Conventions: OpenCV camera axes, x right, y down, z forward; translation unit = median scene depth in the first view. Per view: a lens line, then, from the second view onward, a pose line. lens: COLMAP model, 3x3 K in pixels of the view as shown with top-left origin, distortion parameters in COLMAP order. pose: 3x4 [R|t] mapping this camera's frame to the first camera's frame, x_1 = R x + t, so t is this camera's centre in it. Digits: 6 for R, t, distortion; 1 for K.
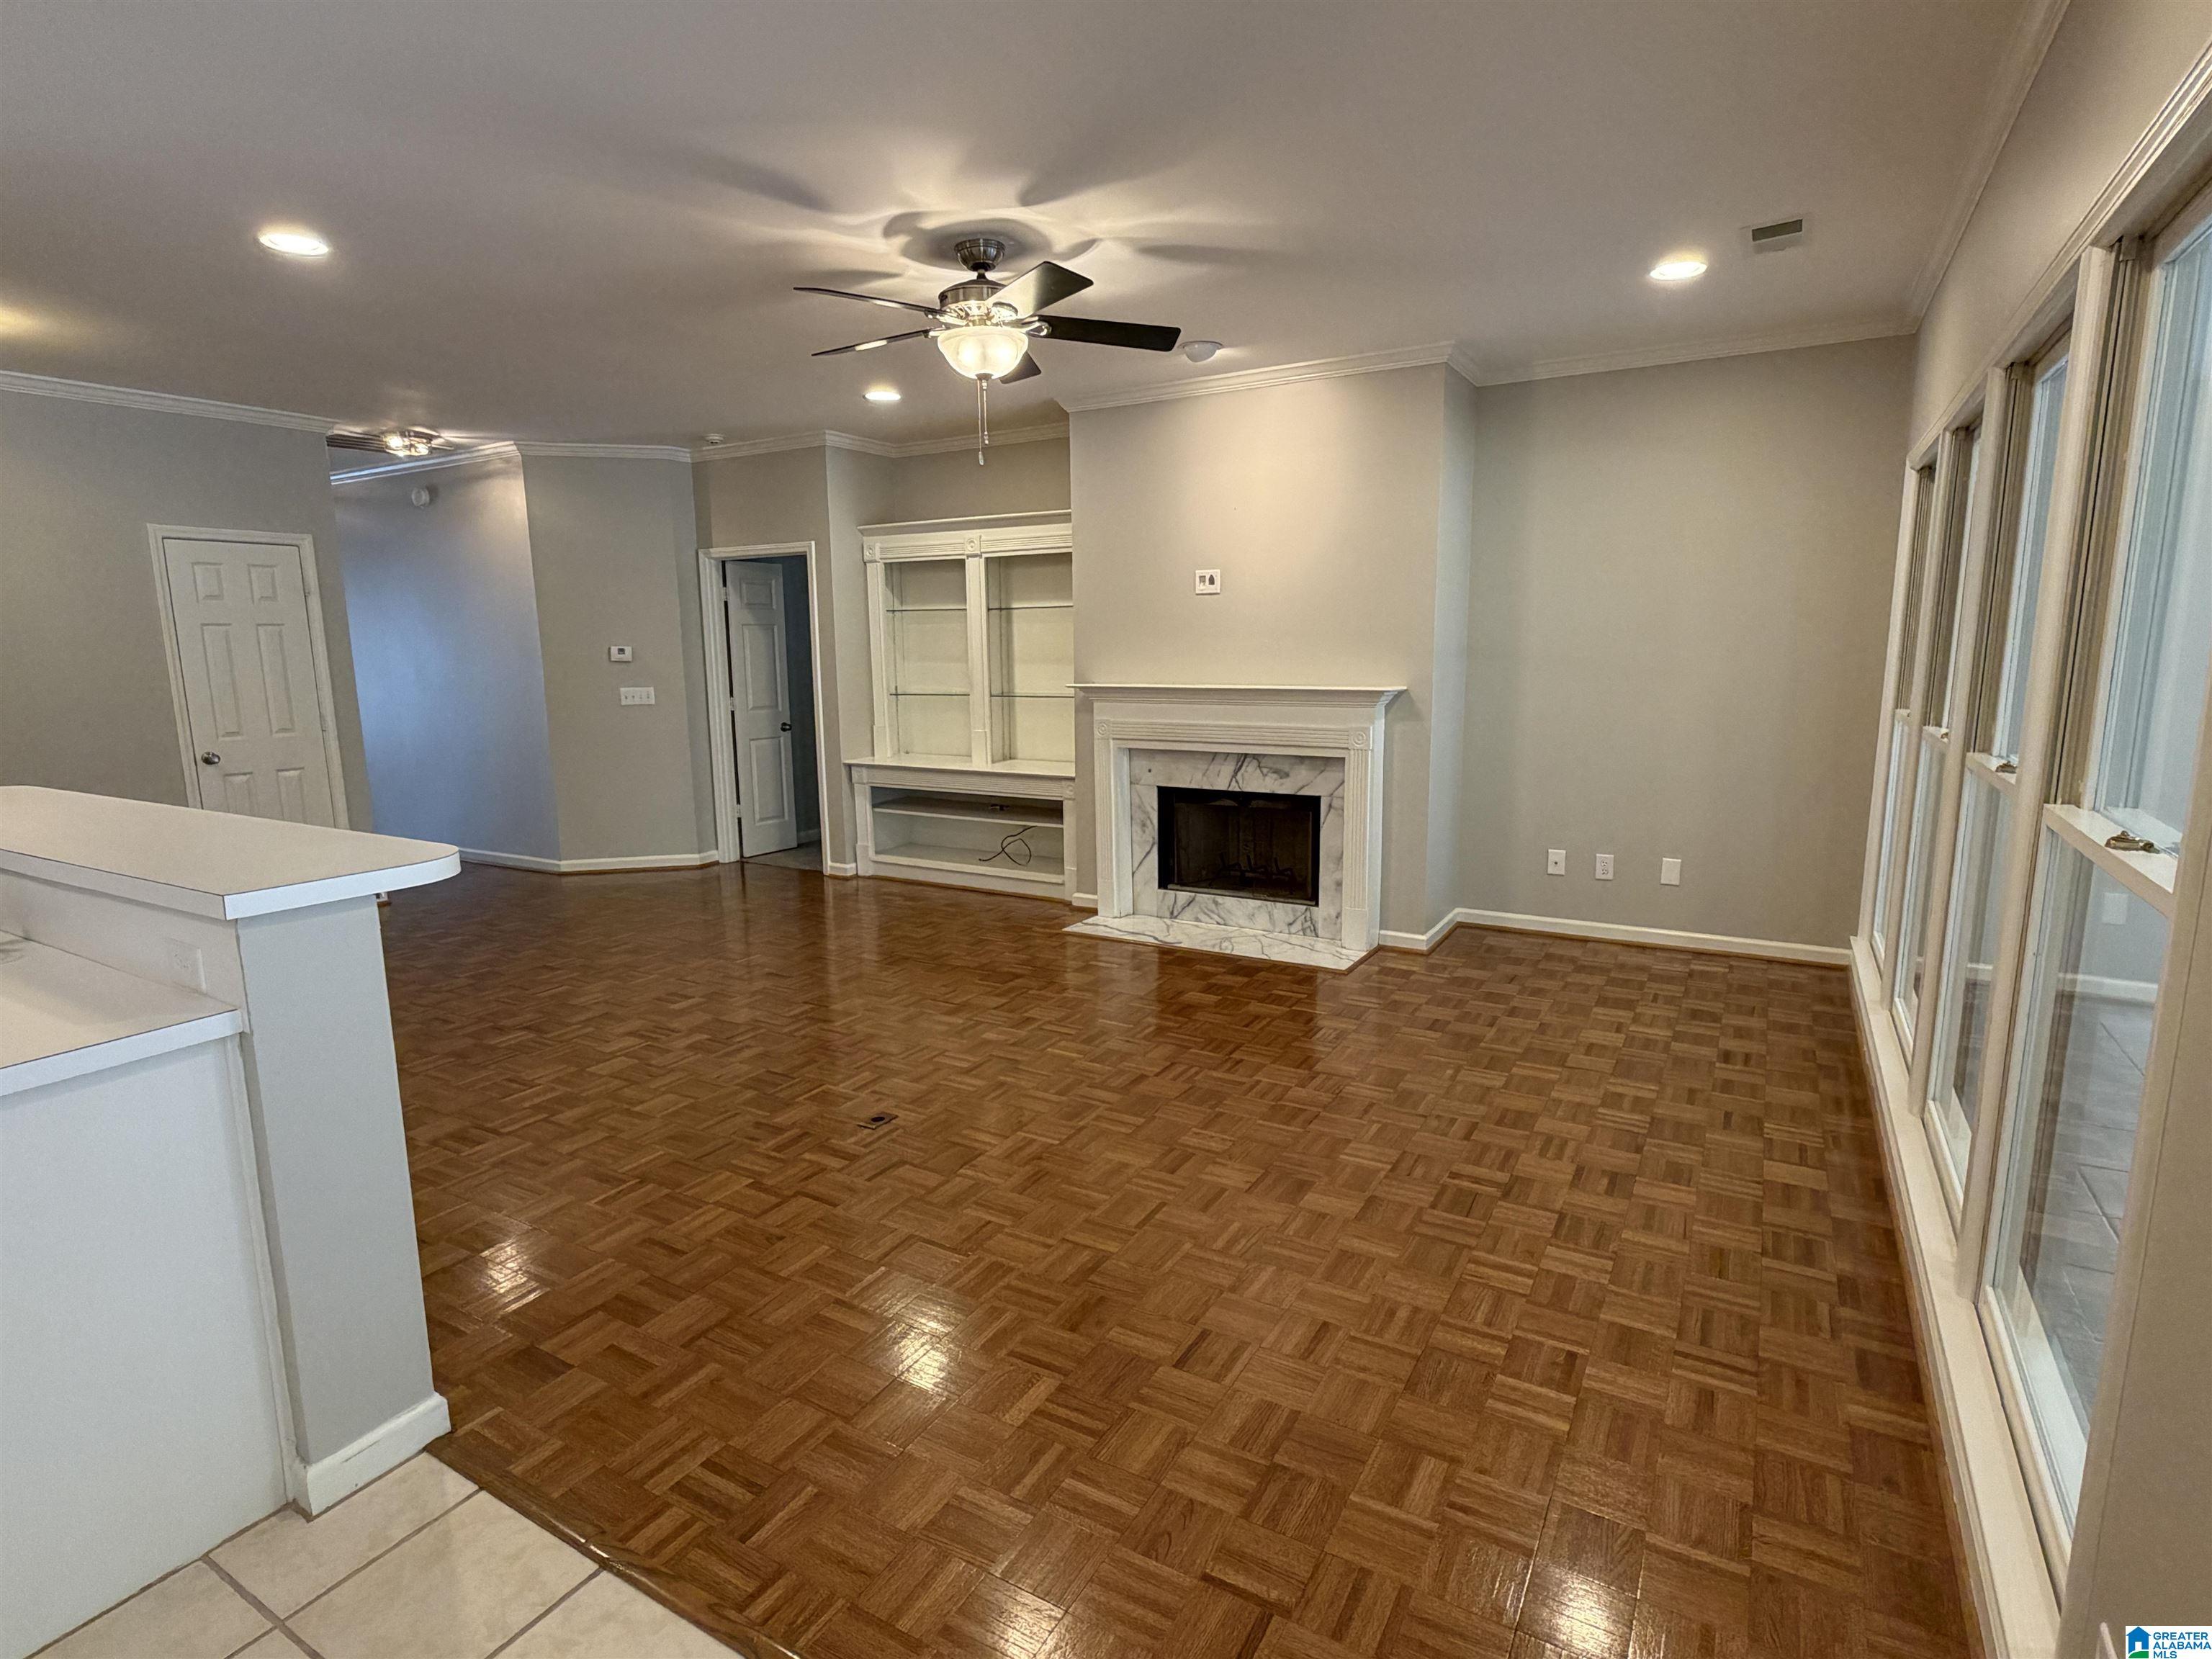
lens RADIAL K [[1127.7, 0, 1103.1], [0, 1127.7, 828.6], [0, 0, 1]] dist [0.001048, -0.000020]
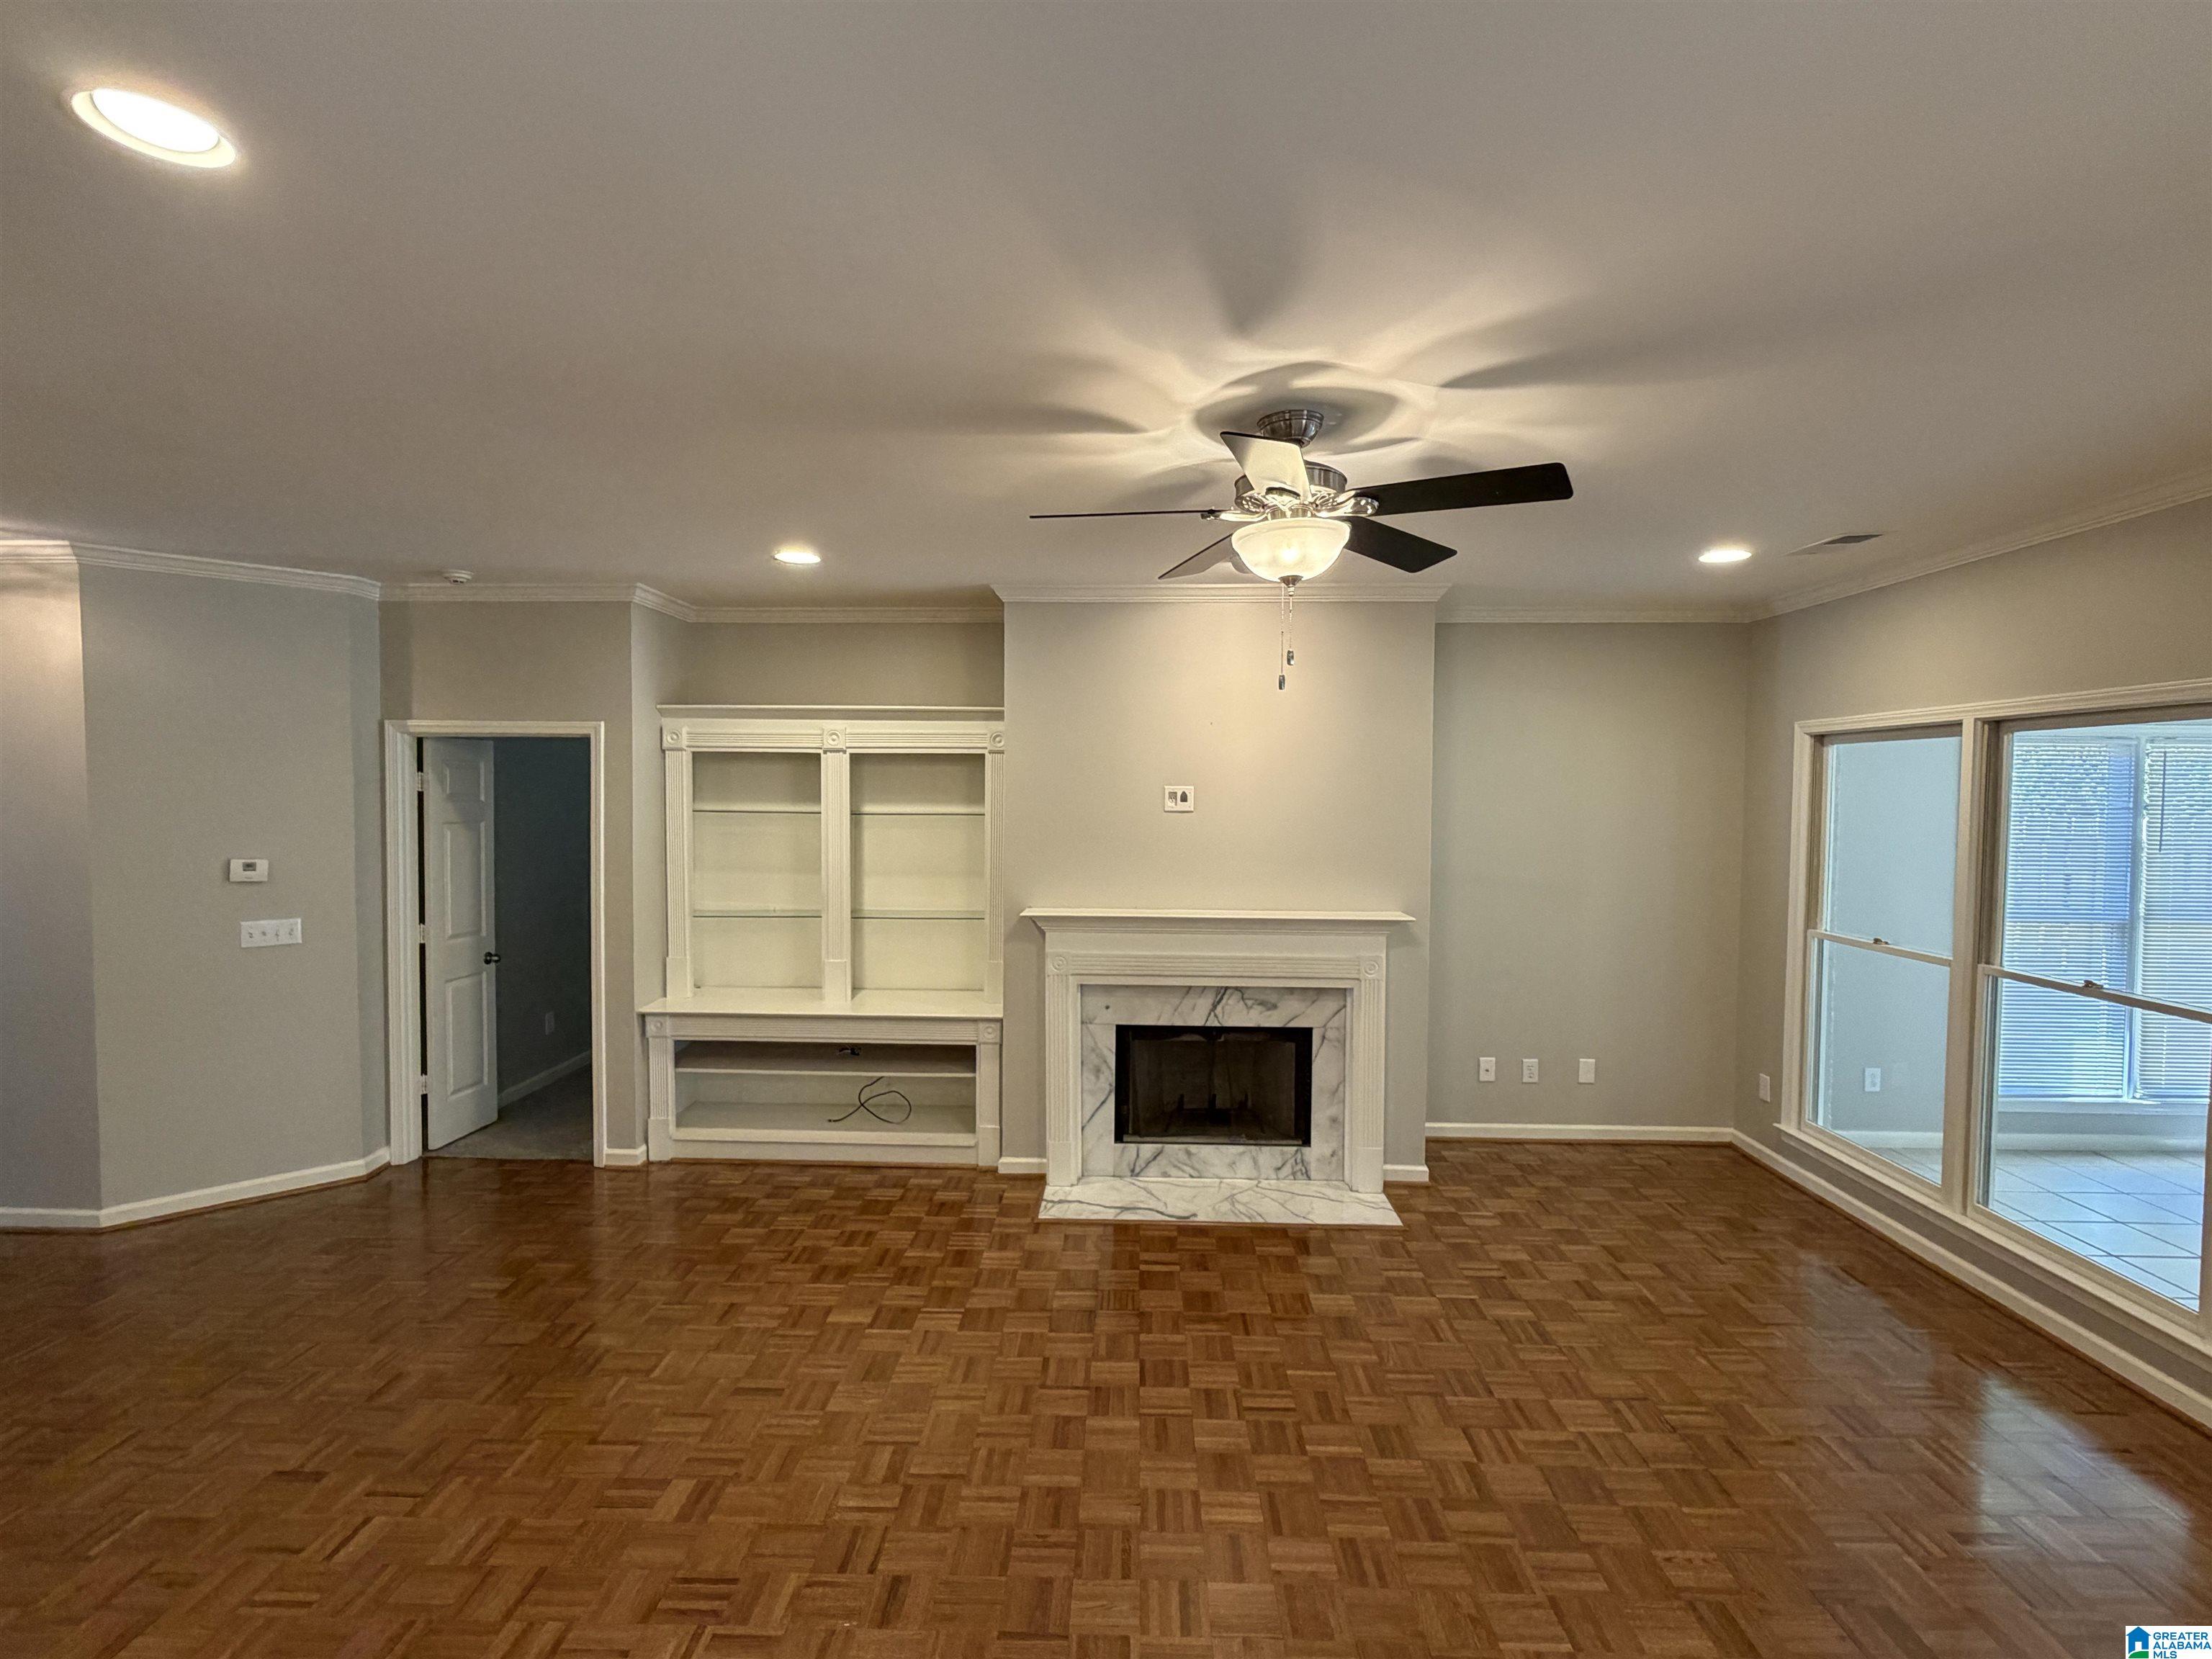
lens RADIAL K [[1026.4, 0, 1101.4], [0, 1026.4, 829.2], [0, 0, 1]] dist [-0.000826, 0.001652]
pose [[0.876669, -0.000822, 0.481094, -0.338850], [0.062347, 0.991760, -0.111918, -0.098186], [-0.477037, 0.128110, 0.869496, 0.288570]]
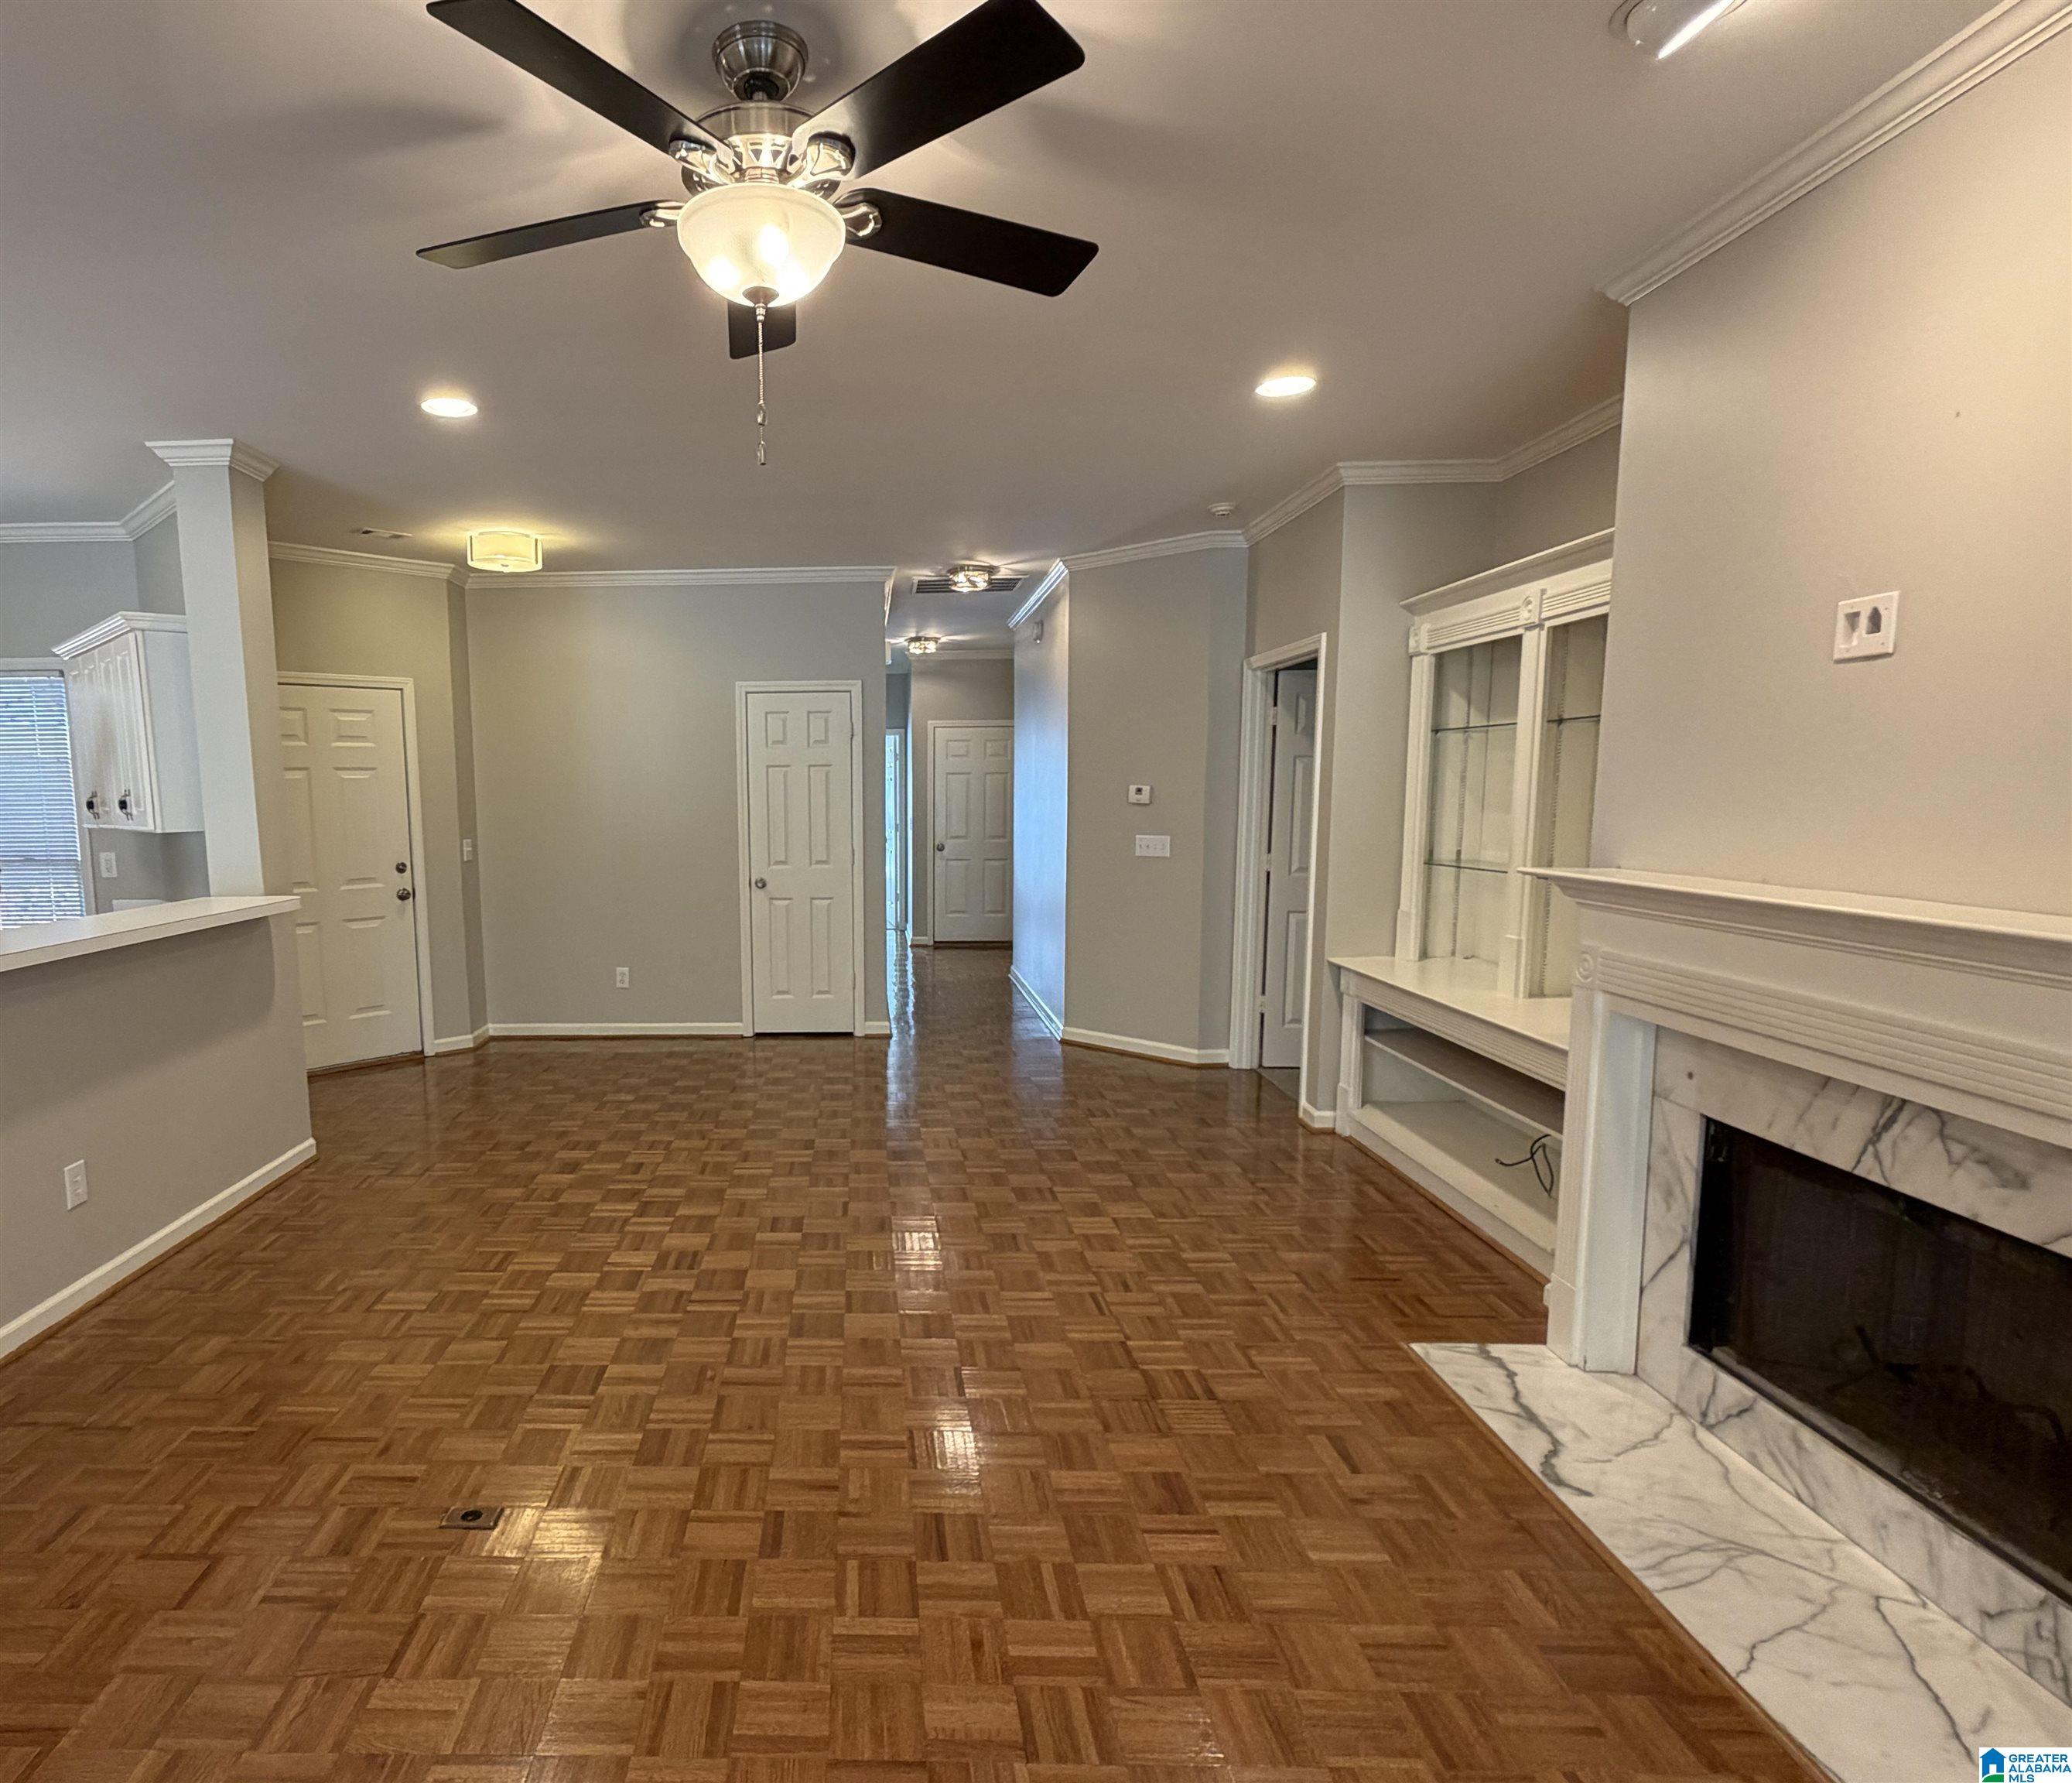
lens RADIAL K [[1152.6, 0, 826.4], [0, 1152.6, 941.5], [0, 0, 1]] dist [-0.003283, 0.000553]
pose [[0.481000, 0.120814, -0.868357, 0.256674], [-0.138513, 0.988492, 0.060803, -0.082350], [0.865710, 0.091032, 0.492199, 0.478452]]
